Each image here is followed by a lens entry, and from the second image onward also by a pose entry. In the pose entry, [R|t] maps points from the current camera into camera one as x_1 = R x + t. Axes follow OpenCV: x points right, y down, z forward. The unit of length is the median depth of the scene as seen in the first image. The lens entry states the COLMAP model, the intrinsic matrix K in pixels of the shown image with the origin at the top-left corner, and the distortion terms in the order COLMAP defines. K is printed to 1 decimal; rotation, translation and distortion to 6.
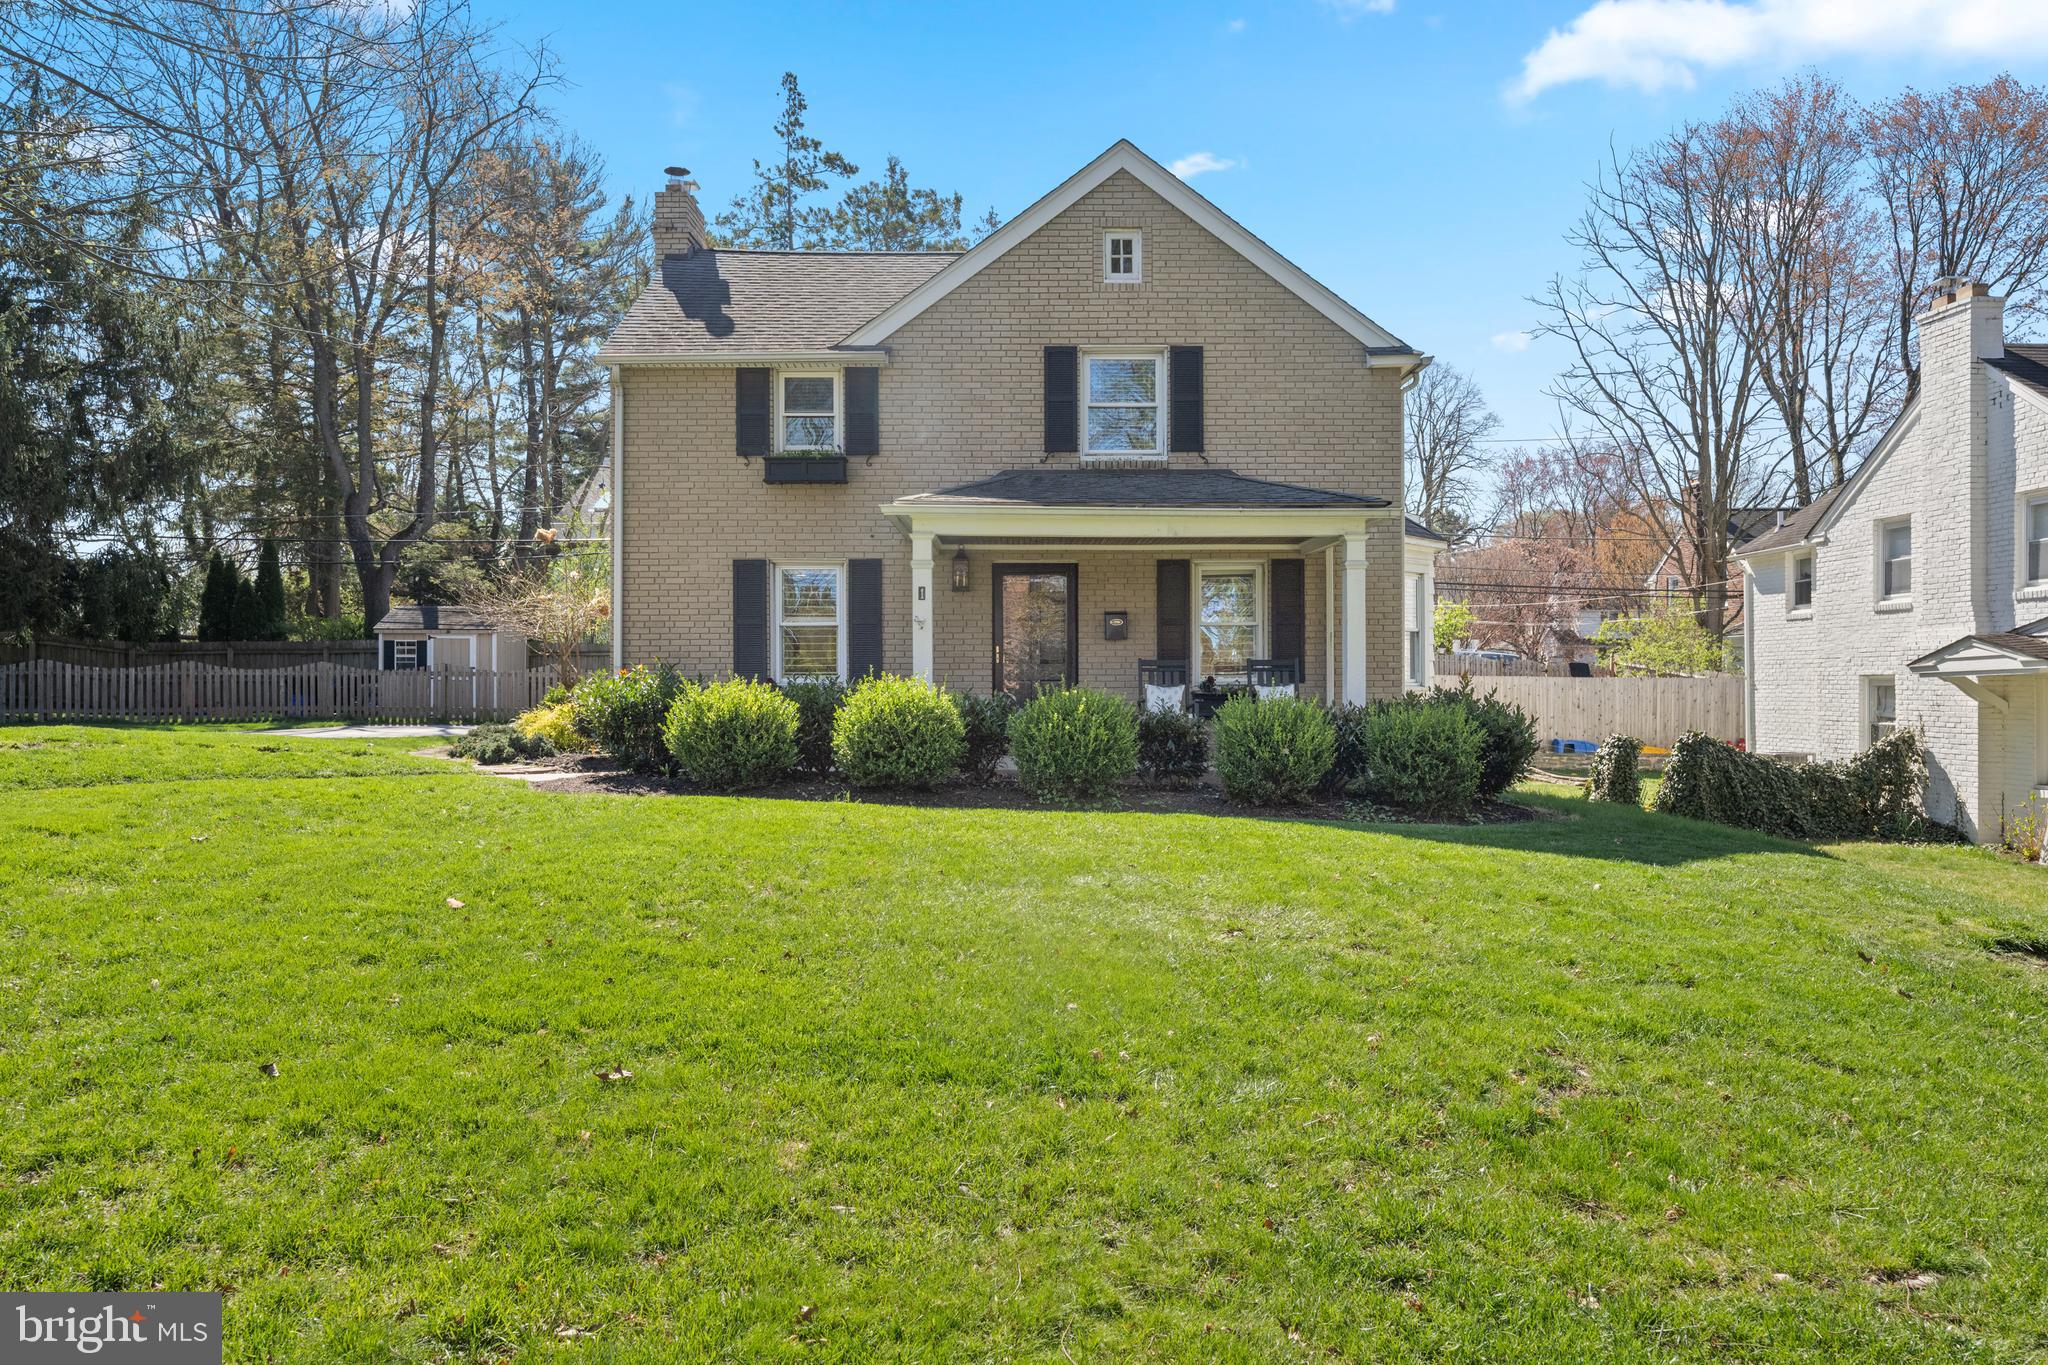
lens RADIAL K [[1422.3, 0, 1024.0], [0, 1422.3, 682.5], [0, 0, 1]] dist [-0.003828, -0.000600]
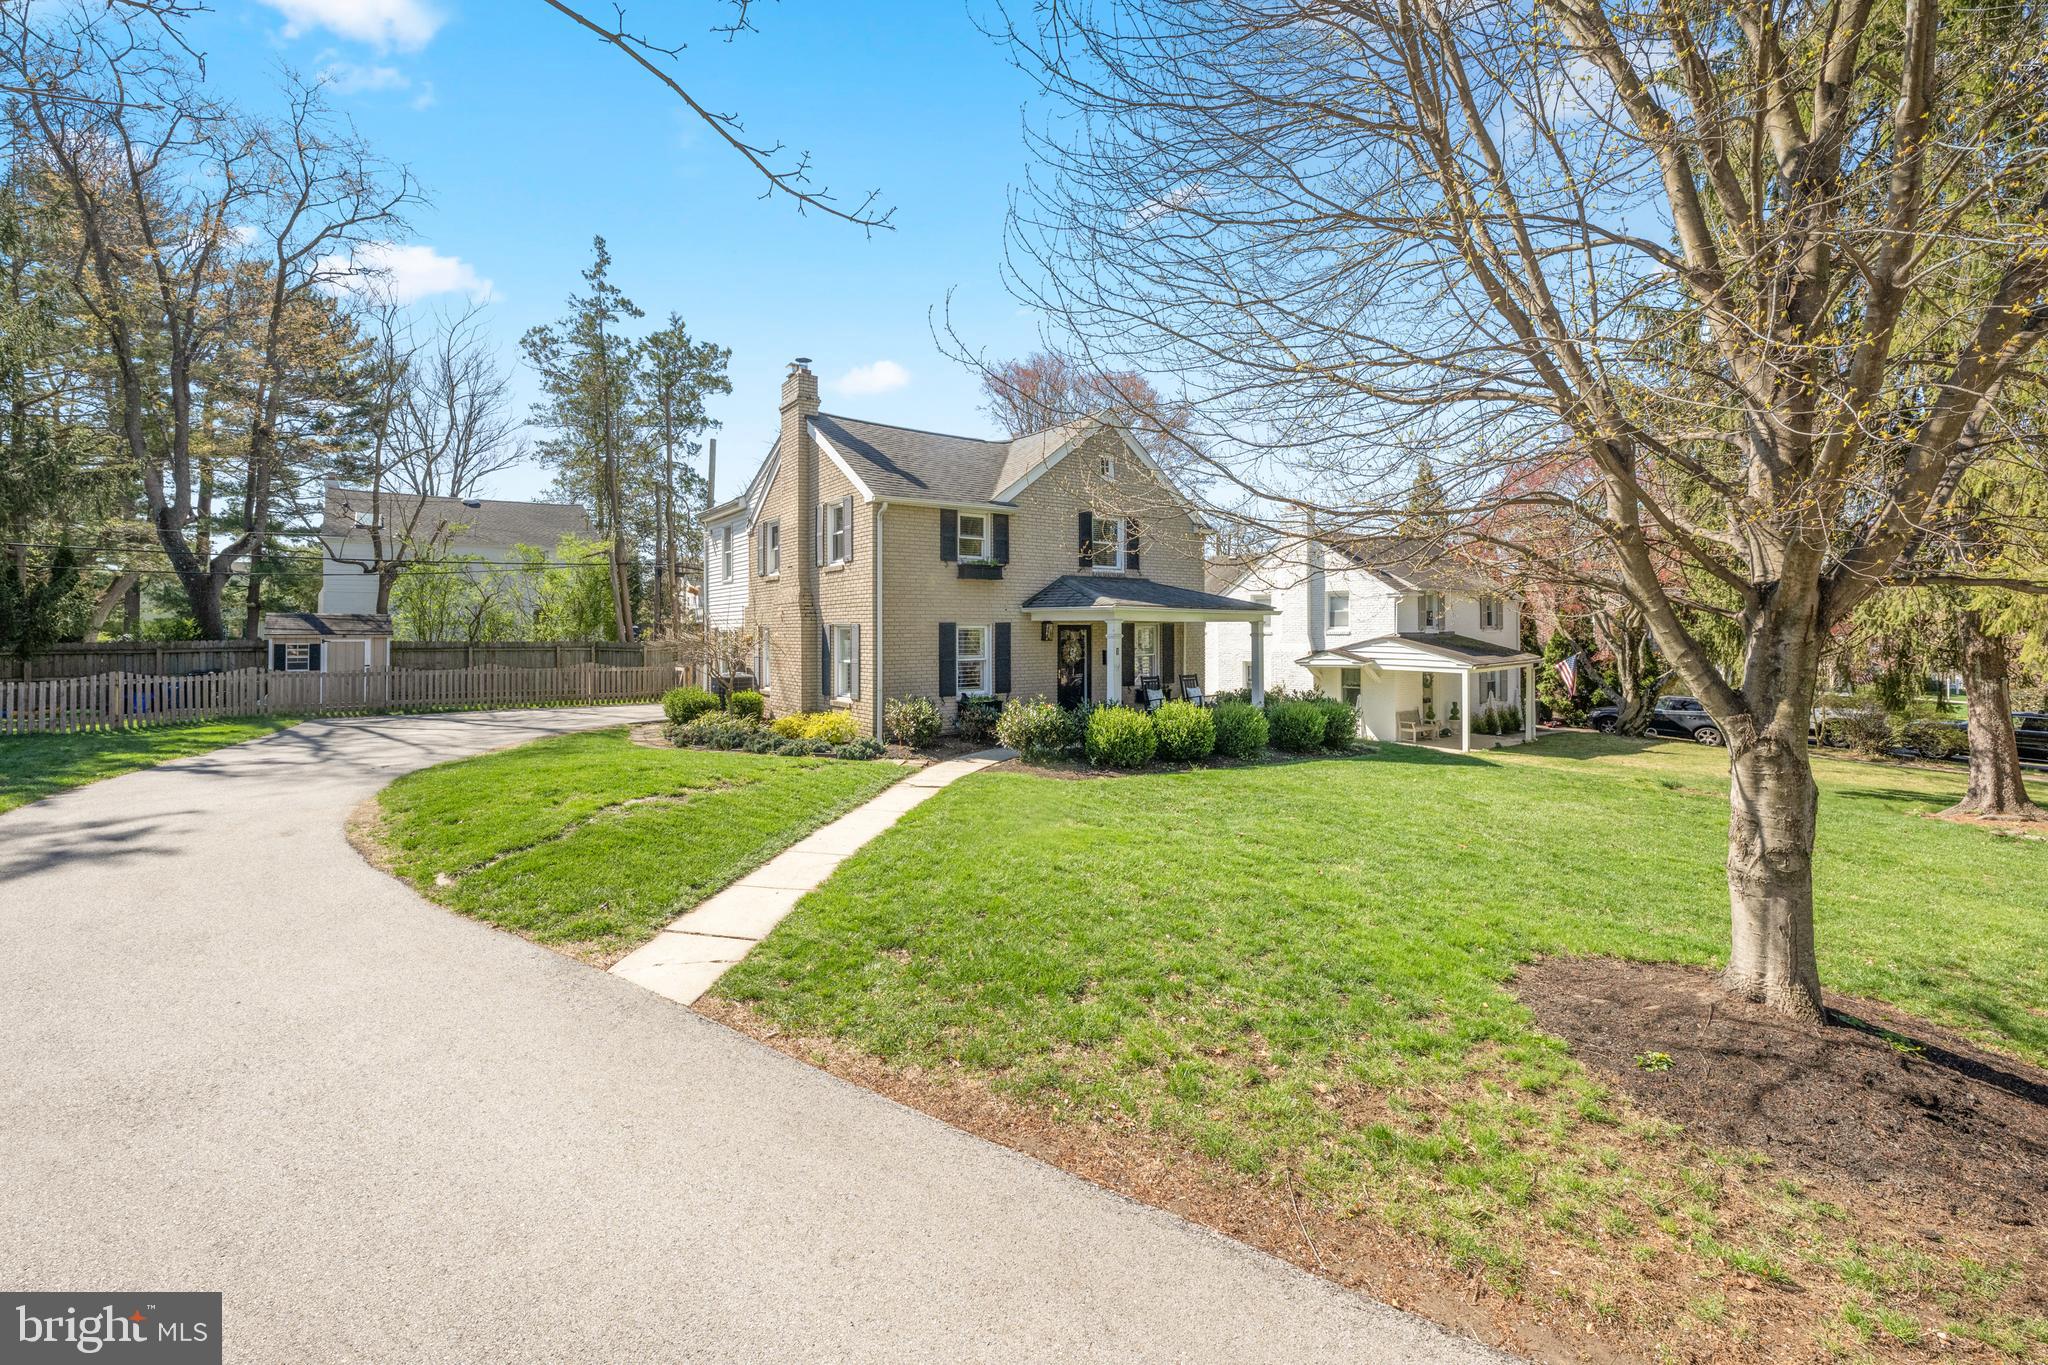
lens RADIAL K [[864.2, 0, 1011.5], [0, 864.2, 615.3], [0, 0, 1]] dist [0.000589, -0.000058]
pose [[0.798061, 0.008374, 0.602519, -0.743509], [0.000882, 0.999886, -0.015064, -0.078862], [-0.602576, 0.012553, 0.797963, 0.136542]]
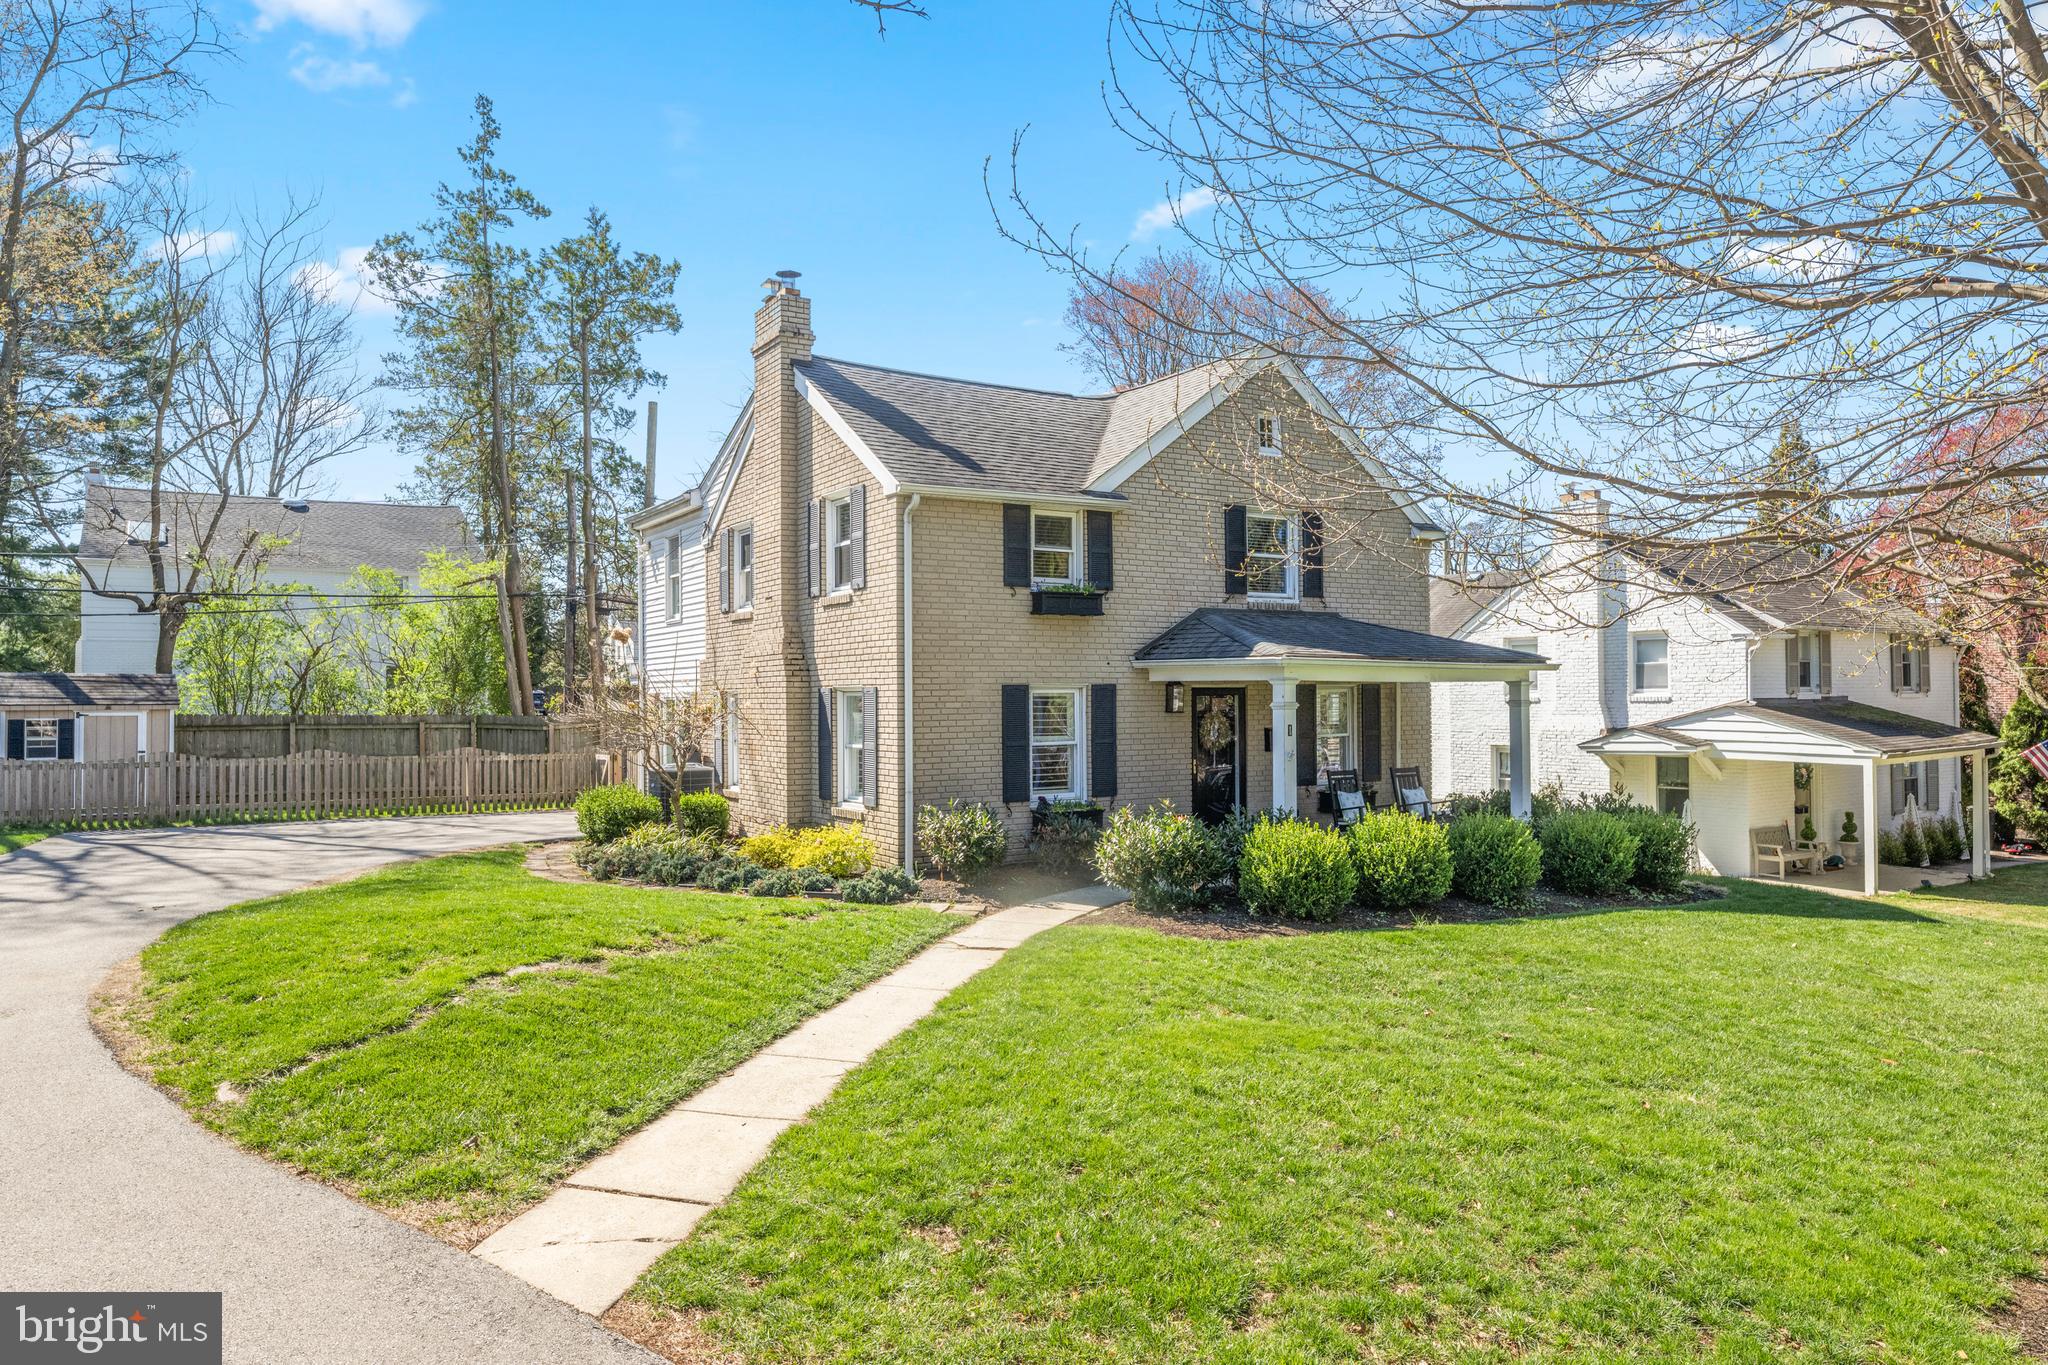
lens RADIAL K [[1342.4, 0, 1024.0], [0, 1342.4, 682.5], [0, 0, 1]] dist [0.003163, 0.000292]
pose [[0.836433, 0.000785, 0.548069, -0.731135], [0.003784, 0.999967, -0.007207, -0.079875], [-0.548056, 0.008102, 0.836402, 0.157310]]
